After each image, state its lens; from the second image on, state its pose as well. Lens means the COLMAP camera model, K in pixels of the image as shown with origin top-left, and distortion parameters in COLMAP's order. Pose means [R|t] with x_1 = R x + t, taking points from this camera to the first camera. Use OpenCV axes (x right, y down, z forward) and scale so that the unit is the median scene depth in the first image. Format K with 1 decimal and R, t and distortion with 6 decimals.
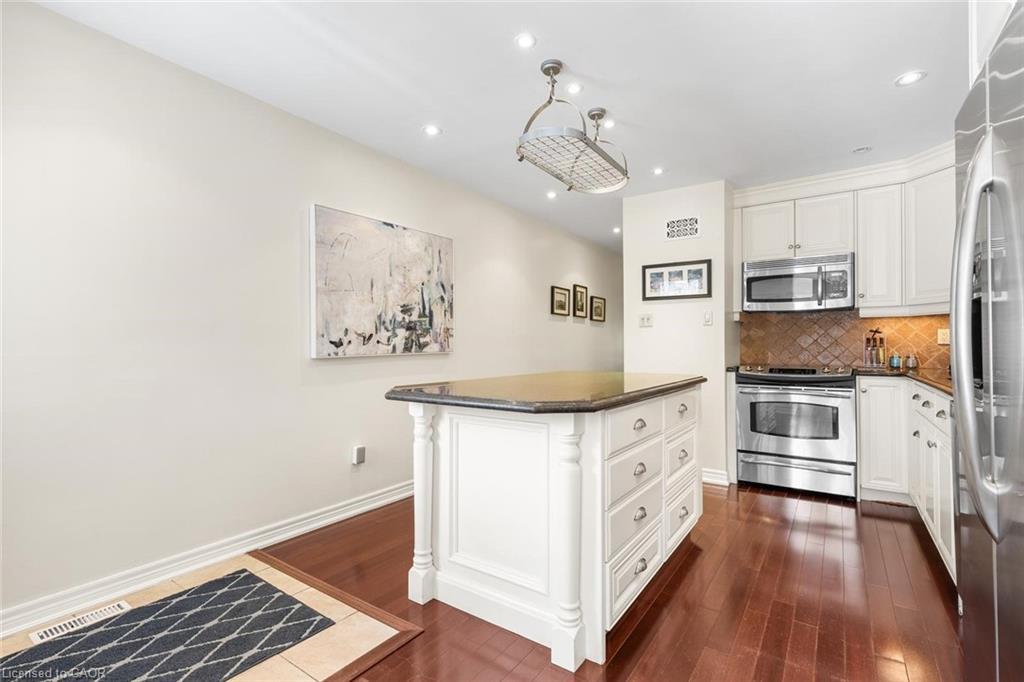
lens RADIAL K [[466.1, 0, 510.3], [0, 466.1, 340.1], [0, 0, 1]] dist [0.007048, 0.000023]
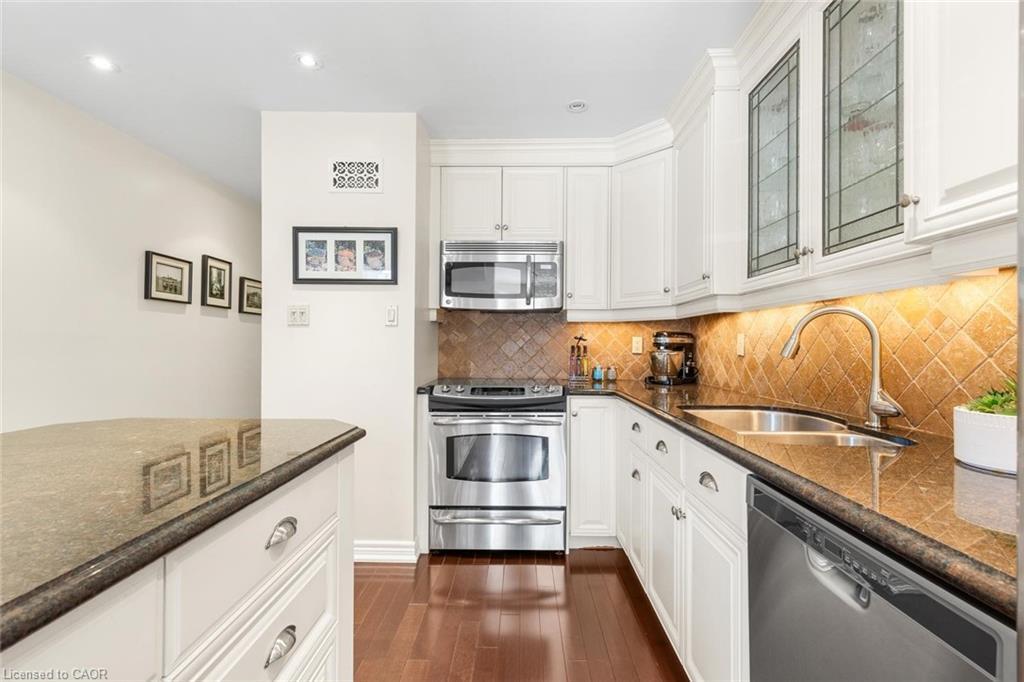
lens RADIAL K [[466.1, 0, 510.3], [0, 466.1, 340.1], [0, 0, 1]] dist [0.007048, 0.000023]
pose [[0.831719, 0.008193, 0.555136, 0.199219], [-0.012253, 0.999918, 0.003600, -0.016854], [-0.555061, -0.009796, 0.831752, 0.358841]]
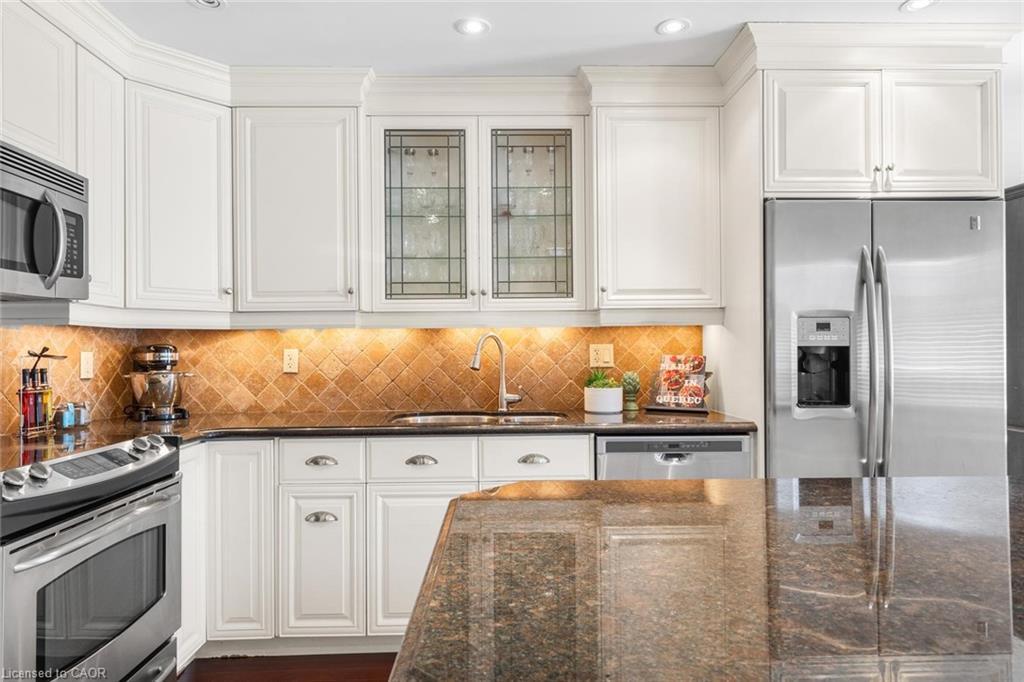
lens RADIAL K [[620.2, 0, 512.1], [0, 620.2, 345.0], [0, 0, 1]] dist [0.003620, -0.000429]
pose [[-0.595459, 0.014796, 0.803249, 0.012256], [-0.002261, 0.999796, -0.020092, -0.017152], [-0.803382, -0.013781, -0.595304, 0.983395]]
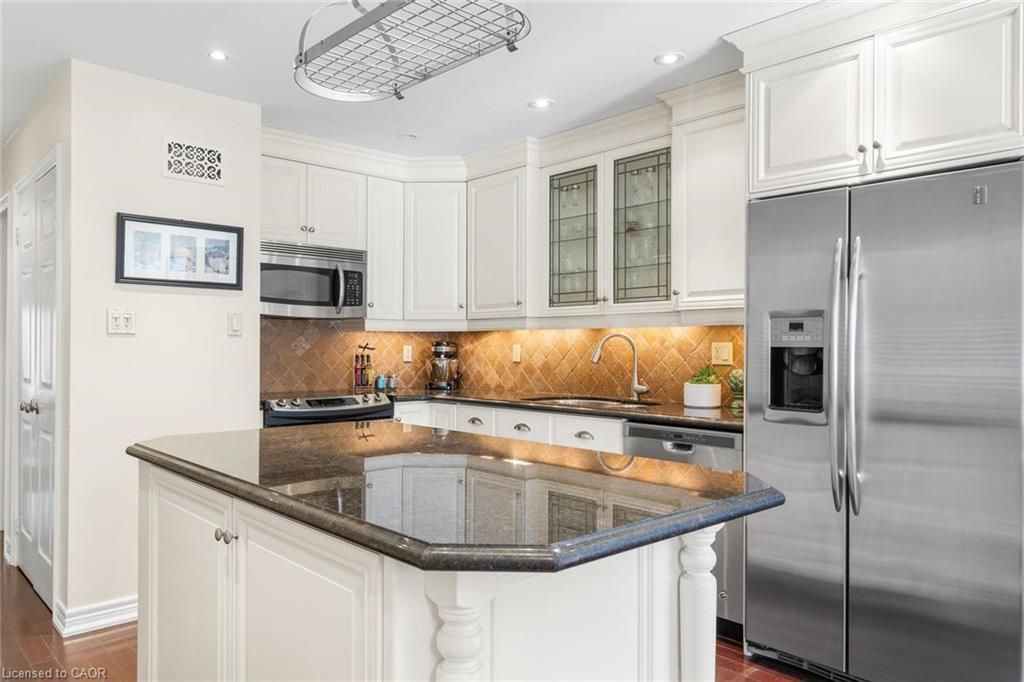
lens RADIAL K [[722.9, 0, 514.3], [0, 722.9, 340.0], [0, 0, 1]] dist [-0.000936, -0.000674]
pose [[0.207731, 0.009616, 0.978139, -0.425938], [-0.016108, 0.999850, -0.006409, -0.027395], [-0.978053, -0.014424, 0.207854, 0.465983]]
